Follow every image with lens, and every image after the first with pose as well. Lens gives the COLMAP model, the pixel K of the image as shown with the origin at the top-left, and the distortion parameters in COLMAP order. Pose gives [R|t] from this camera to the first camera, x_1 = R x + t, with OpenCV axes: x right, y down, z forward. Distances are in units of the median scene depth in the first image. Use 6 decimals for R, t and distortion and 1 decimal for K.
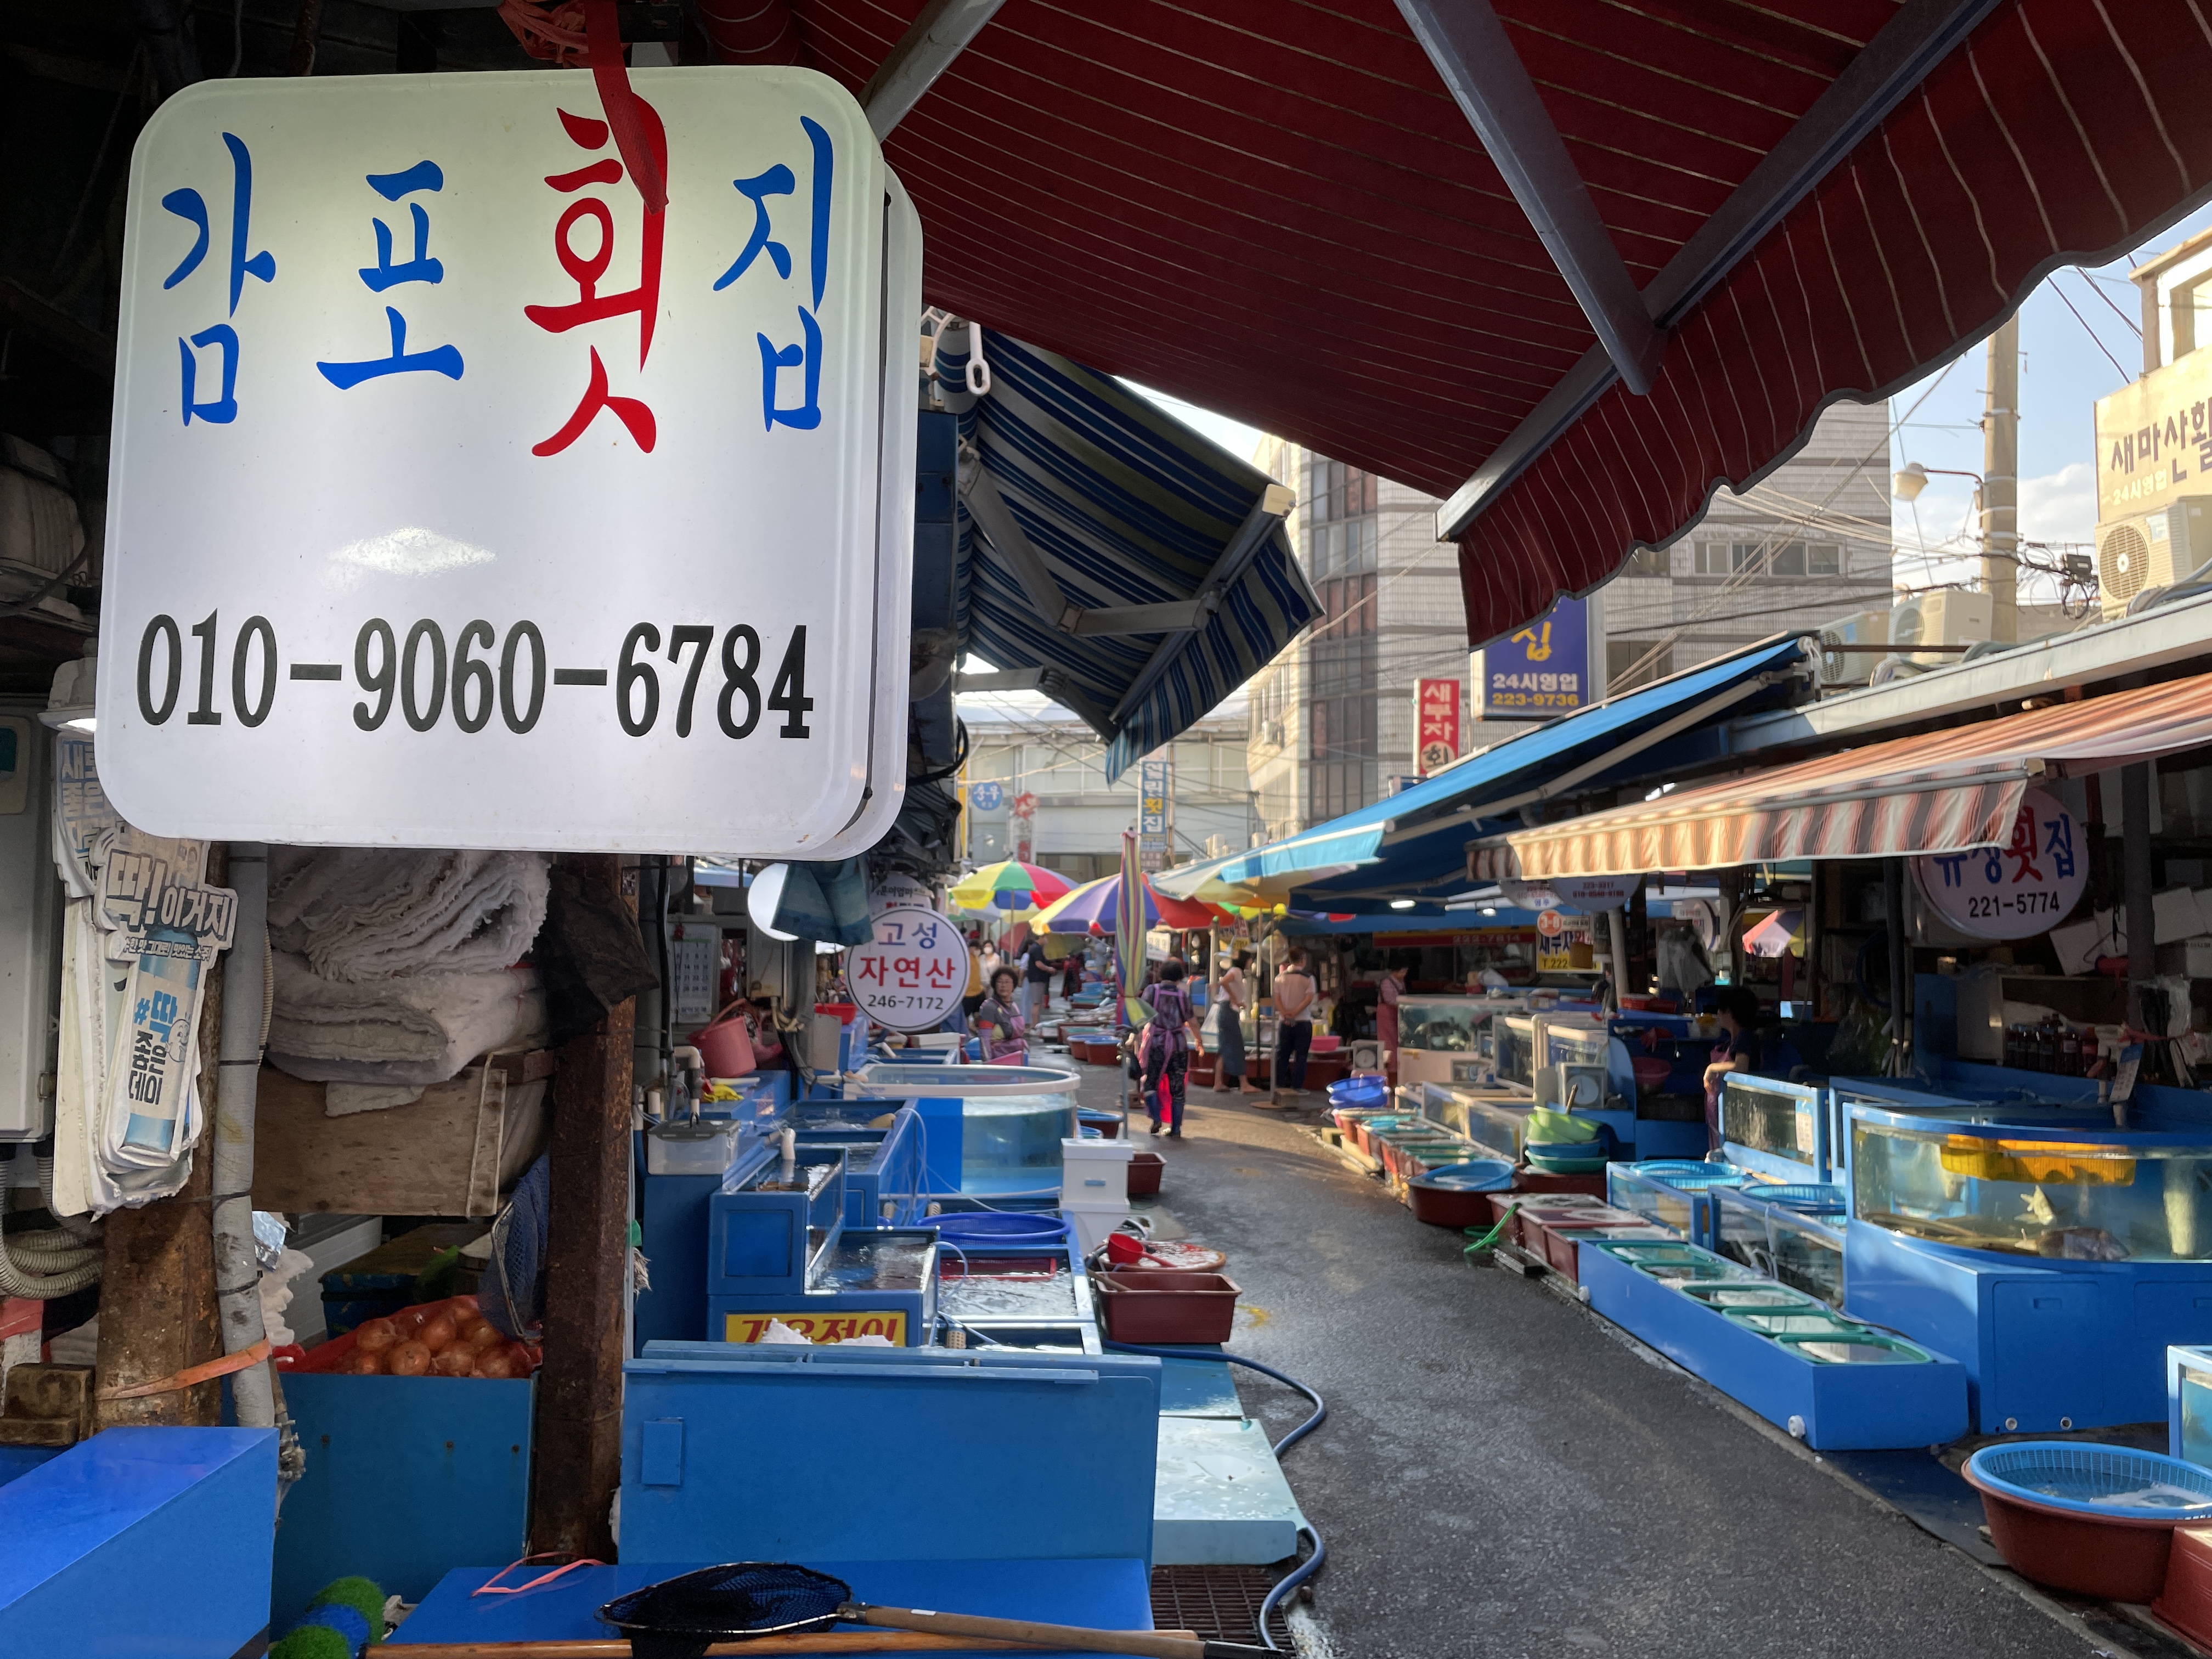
lens RADIAL K [[1672.2, 0, 1100.6], [0, 1672.2, 795.9], [0, 0, 1]] dist [0.106783, -0.136512]
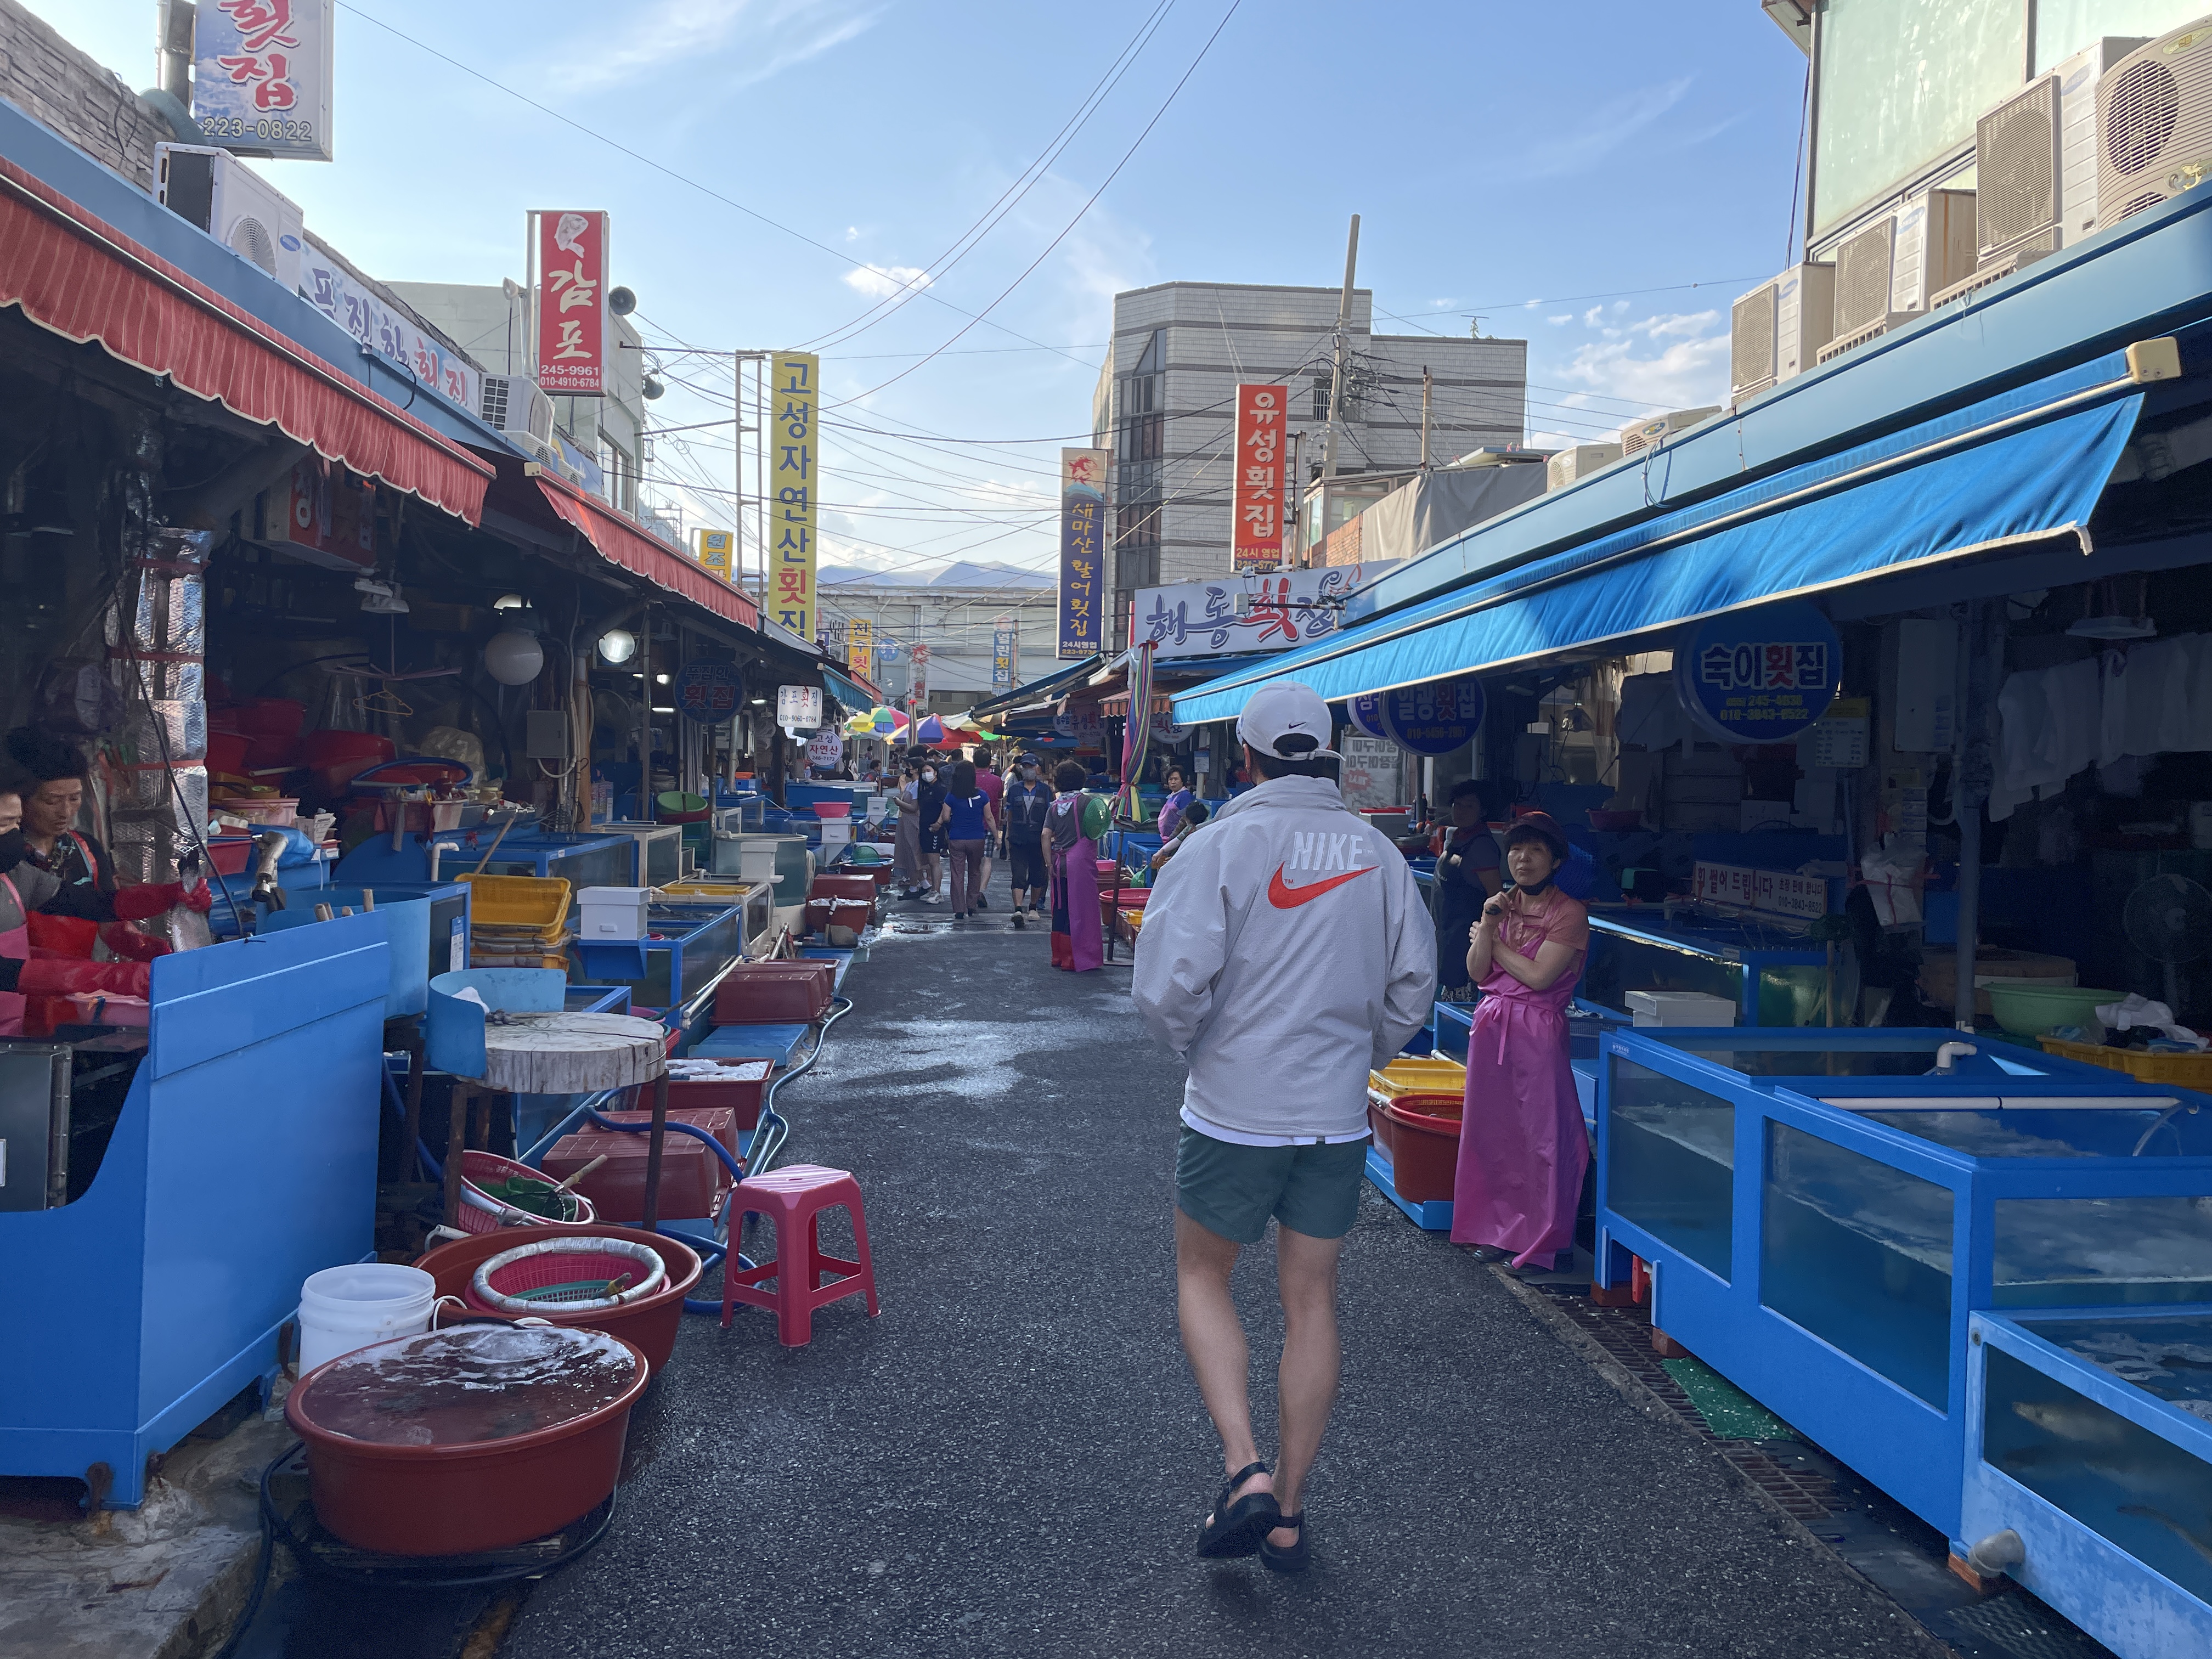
lens RADIAL K [[1672.2, 0, 1100.6], [0, 1672.2, 795.9], [0, 0, 1]] dist [0.106783, -0.136512]
pose [[0.998944, 0.014195, 0.043699, 0.054282], [-0.018634, 0.994516, 0.102906, -0.029724], [-0.041999, -0.103612, 0.993731, -0.441738]]
